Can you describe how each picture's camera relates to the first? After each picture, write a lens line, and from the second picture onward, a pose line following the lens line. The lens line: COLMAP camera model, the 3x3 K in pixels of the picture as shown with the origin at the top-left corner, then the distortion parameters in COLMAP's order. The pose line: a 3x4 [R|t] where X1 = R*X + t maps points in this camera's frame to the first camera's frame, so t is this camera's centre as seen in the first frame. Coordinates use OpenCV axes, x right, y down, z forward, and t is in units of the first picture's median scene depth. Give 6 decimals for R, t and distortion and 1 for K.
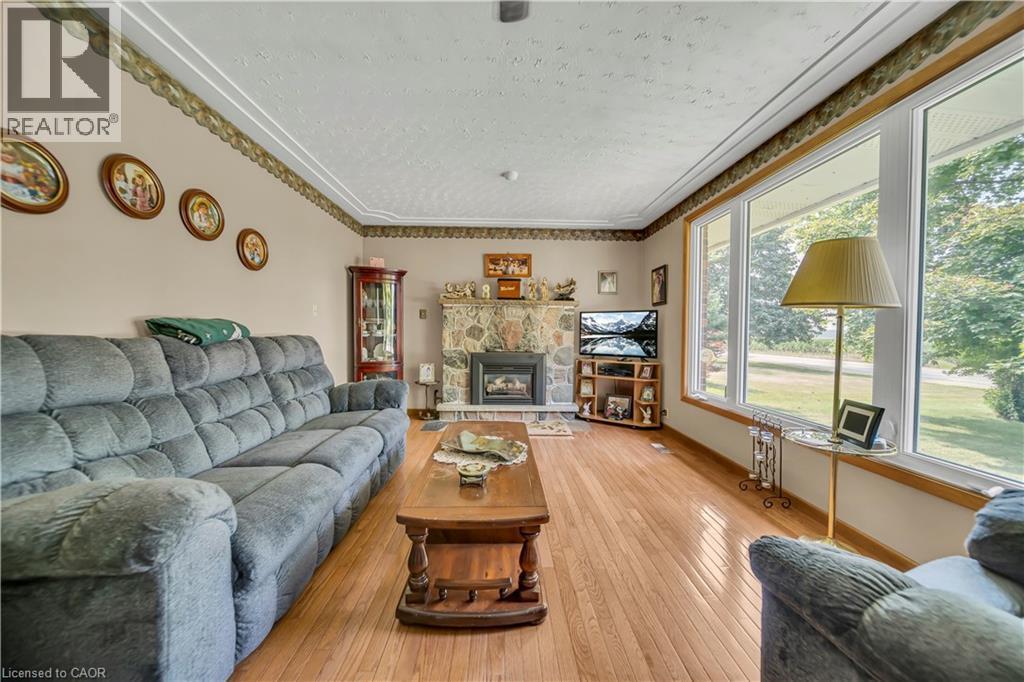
lens RADIAL K [[362.2, 0, 512.0], [0, 362.2, 341.0], [0, 0, 1]] dist [-0.001916, -0.000227]
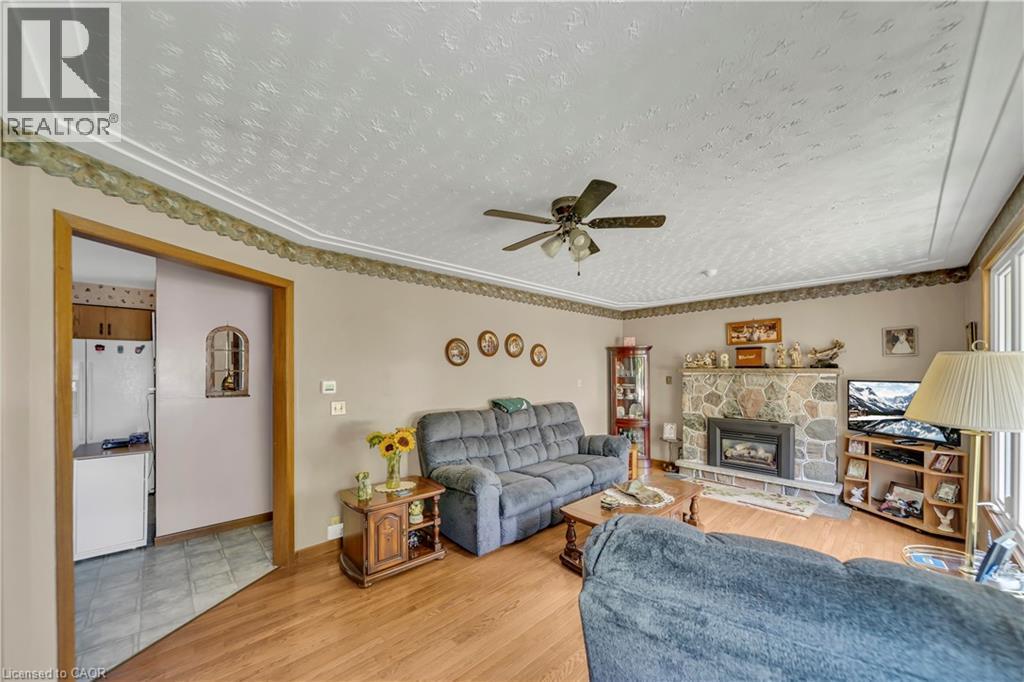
lens RADIAL K [[373.2, 0, 509.7], [0, 373.2, 374.9], [0, 0, 1]] dist [0.000632, 0.000064]
pose [[0.667370, -0.003836, -0.744716, 0.322846], [-0.008703, 0.999878, -0.012950, -0.075320], [0.744675, 0.015124, 0.667256, -0.192842]]
